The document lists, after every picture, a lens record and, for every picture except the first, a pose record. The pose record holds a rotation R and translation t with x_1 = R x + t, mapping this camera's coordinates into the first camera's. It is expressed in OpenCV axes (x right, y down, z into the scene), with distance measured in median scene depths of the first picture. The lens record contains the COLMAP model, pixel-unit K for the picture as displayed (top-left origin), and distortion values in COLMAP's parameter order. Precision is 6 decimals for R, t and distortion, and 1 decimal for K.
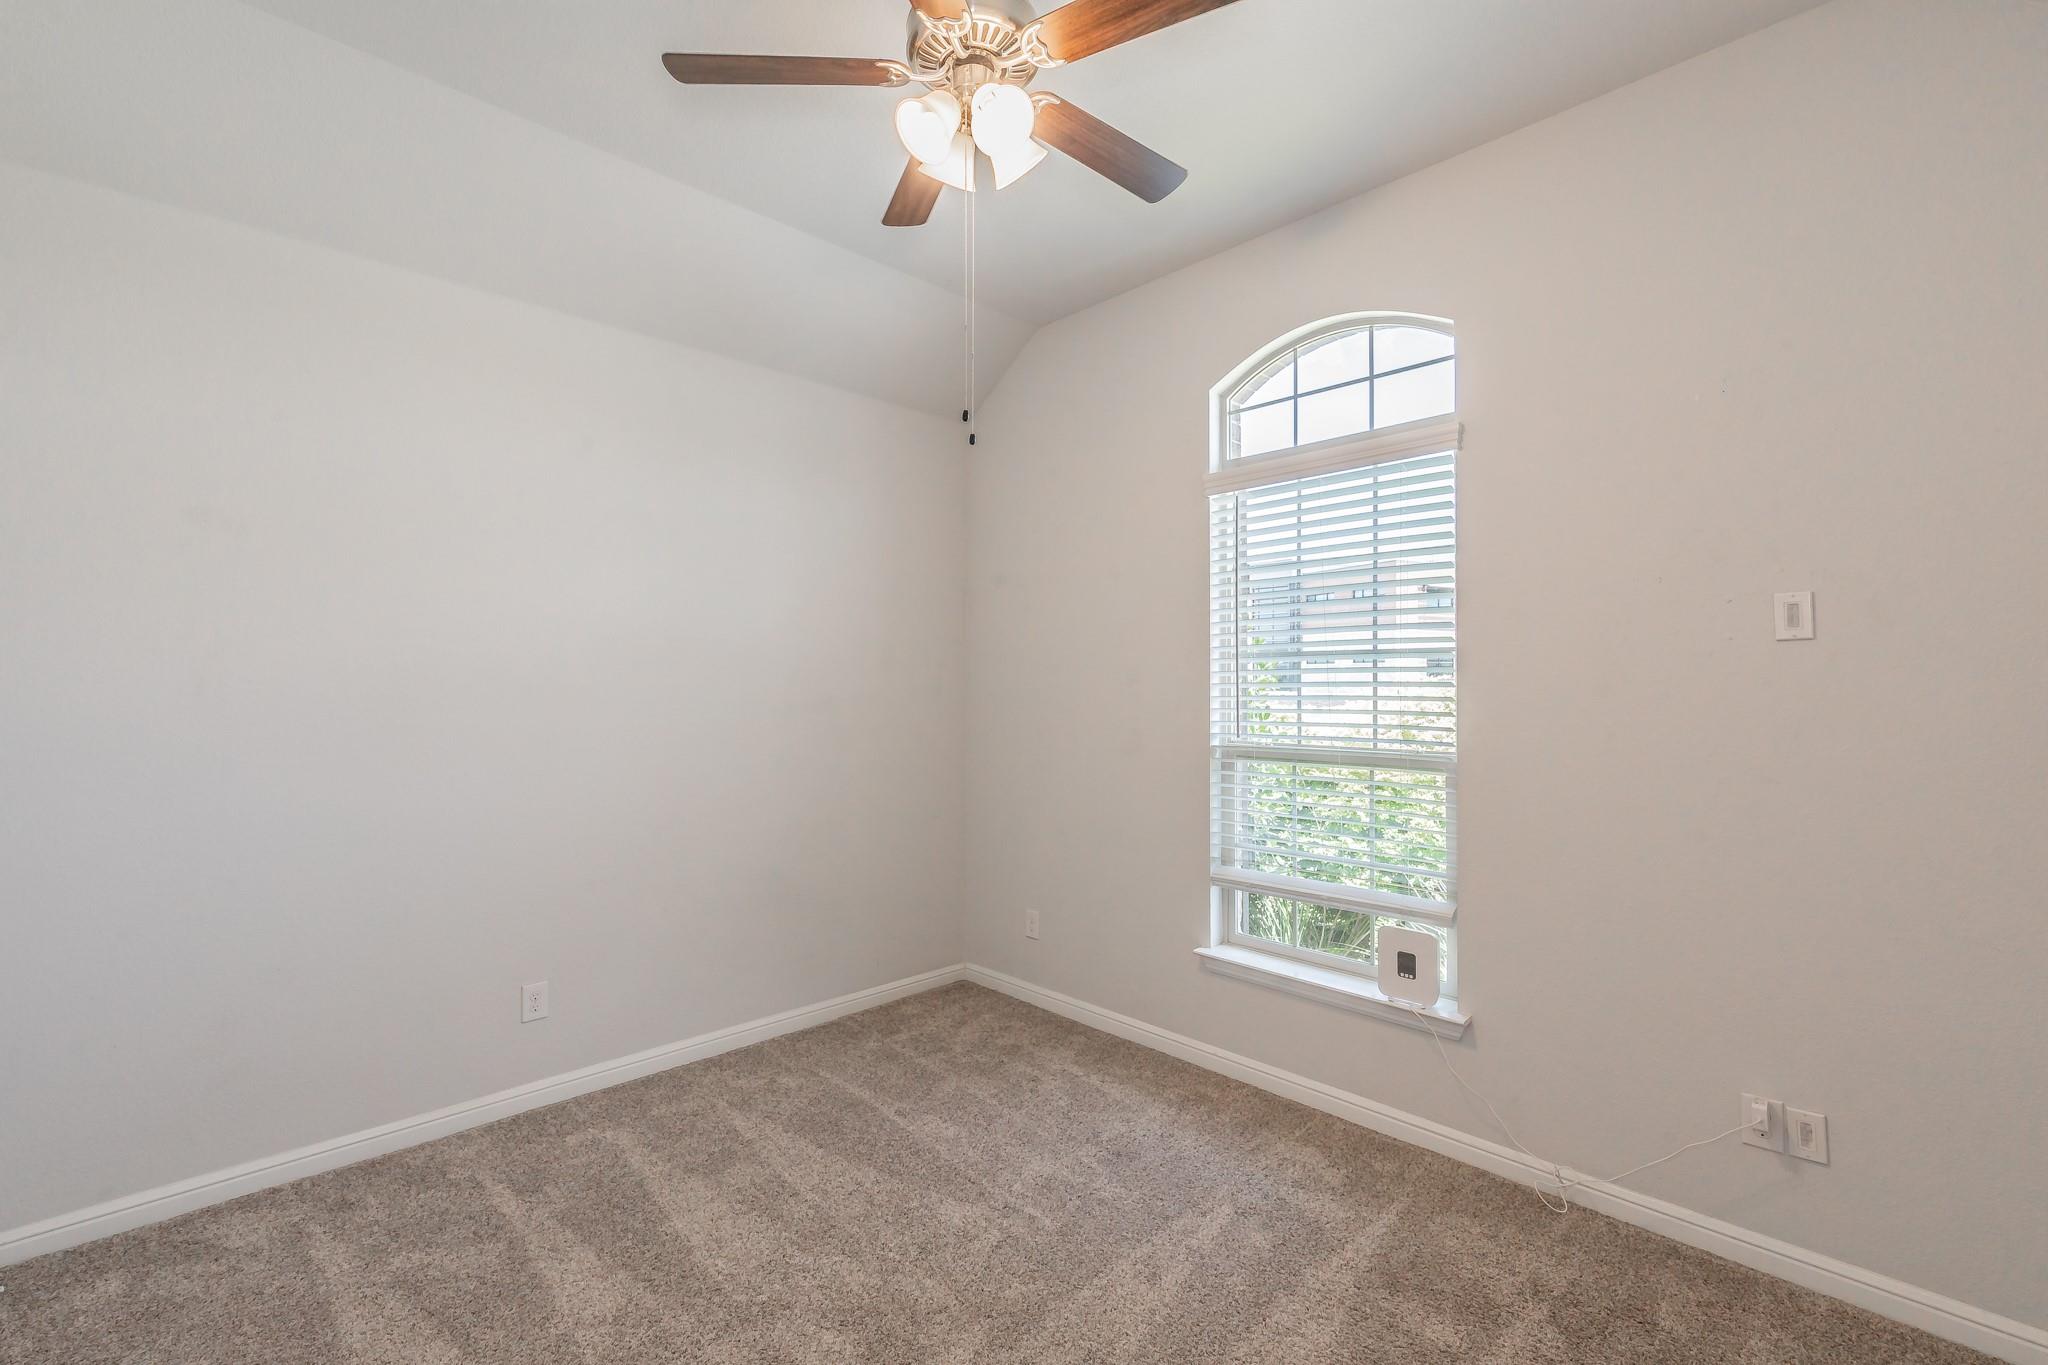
lens RADIAL K [[889.9, 0, 1034.3], [0, 889.9, 686.1], [0, 0, 1]] dist [0.000207, 0.000175]
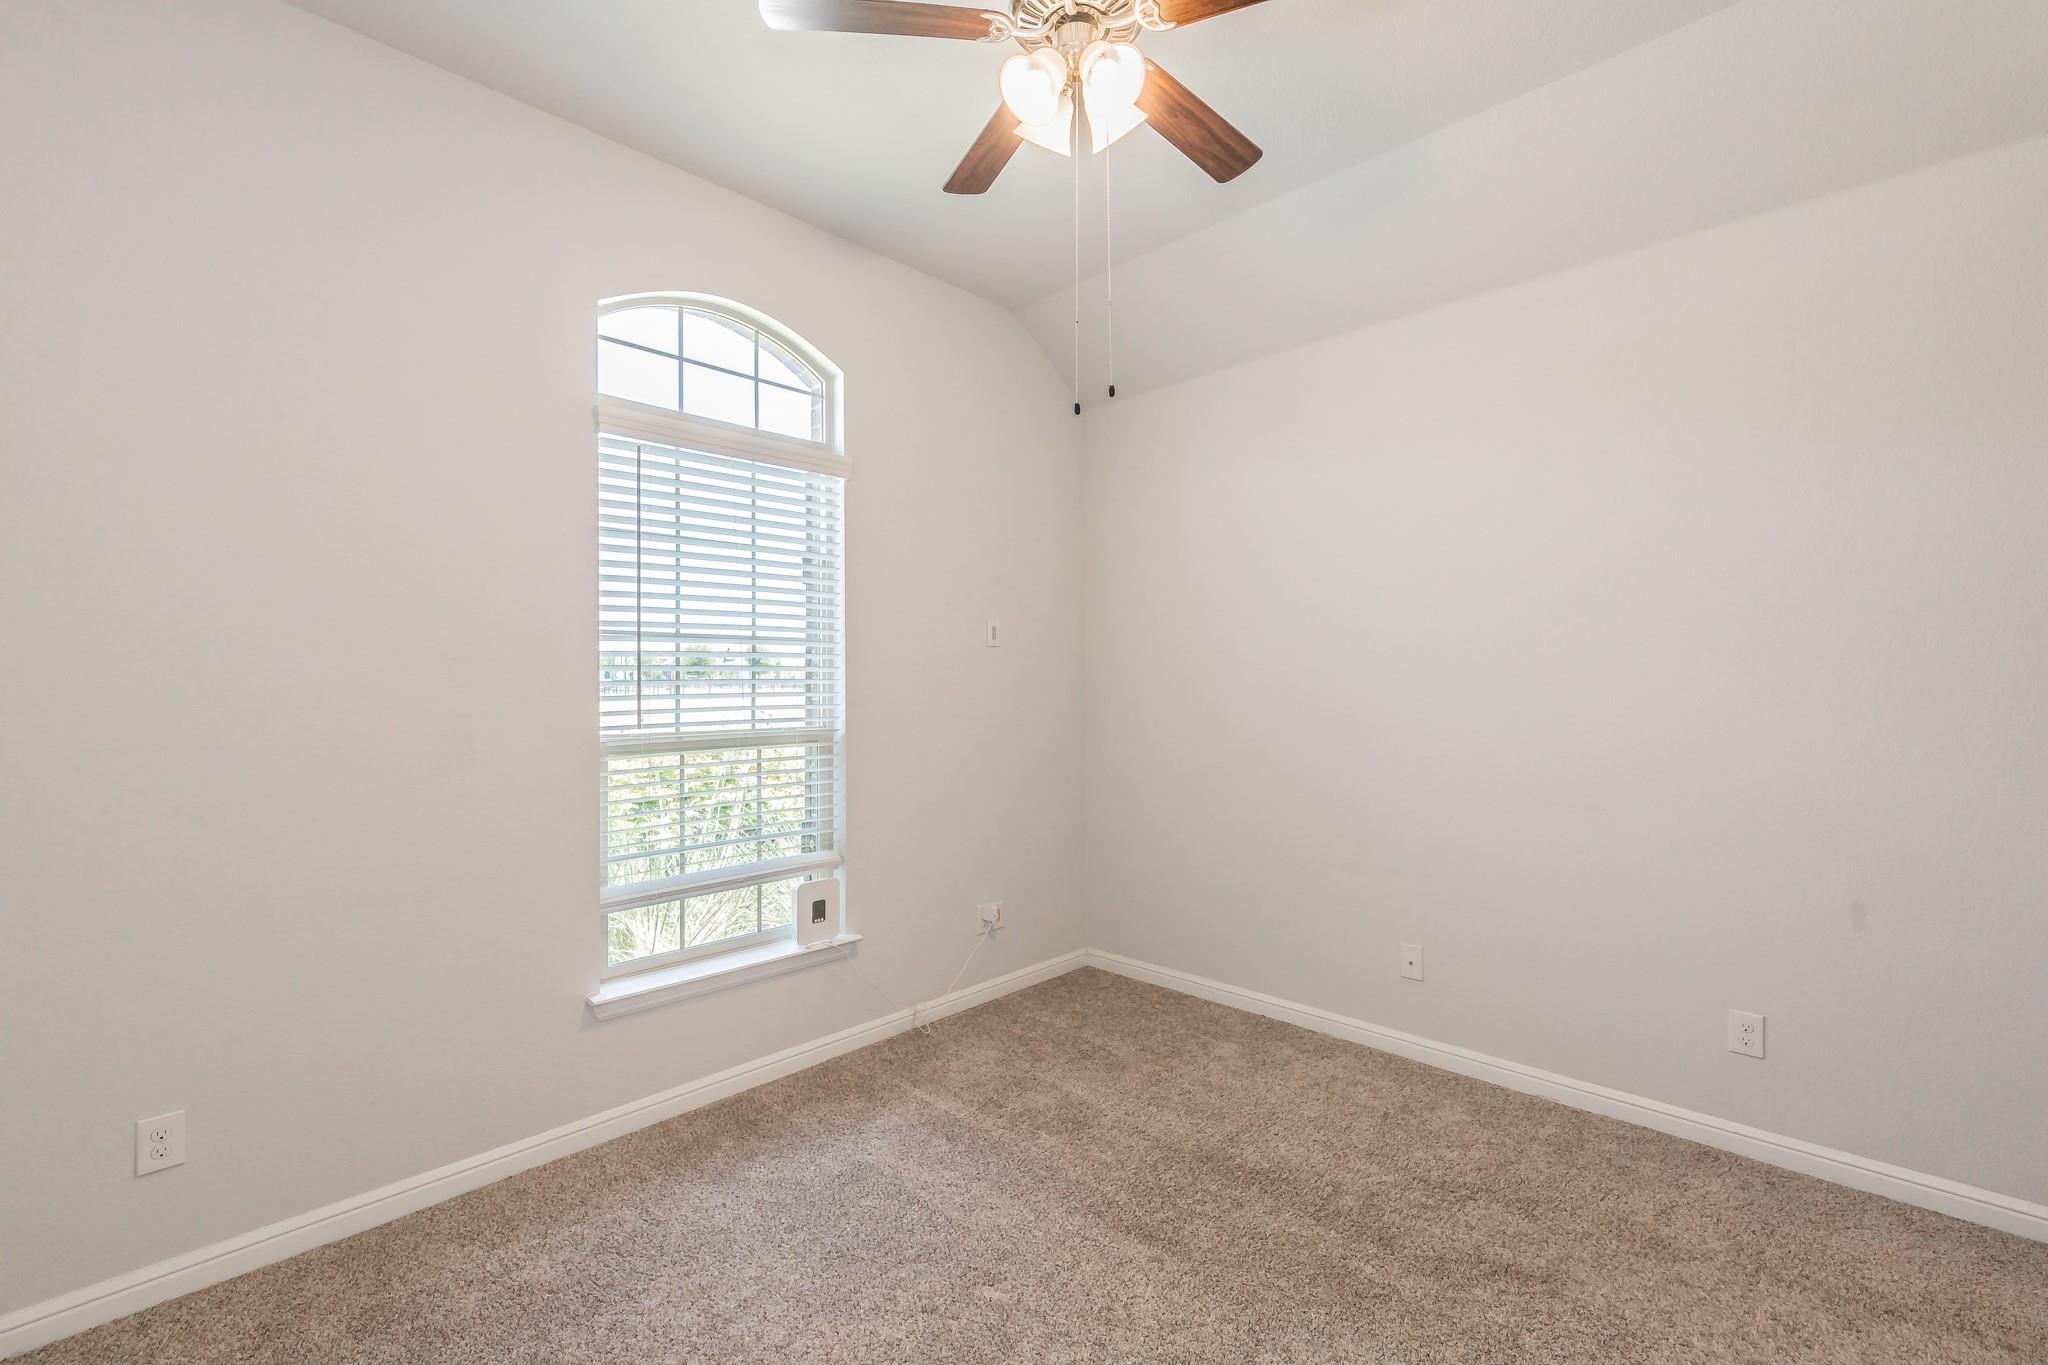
lens RADIAL K [[889.9, 0, 1034.3], [0, 889.9, 679.4], [0, 0, 1]] dist [0.000207, 0.000175]
pose [[-0.040434, -0.004378, 0.999173, -0.717195], [-0.005363, 0.999977, 0.004165, 0.004940], [-0.999168, -0.005191, -0.040457, 0.735032]]
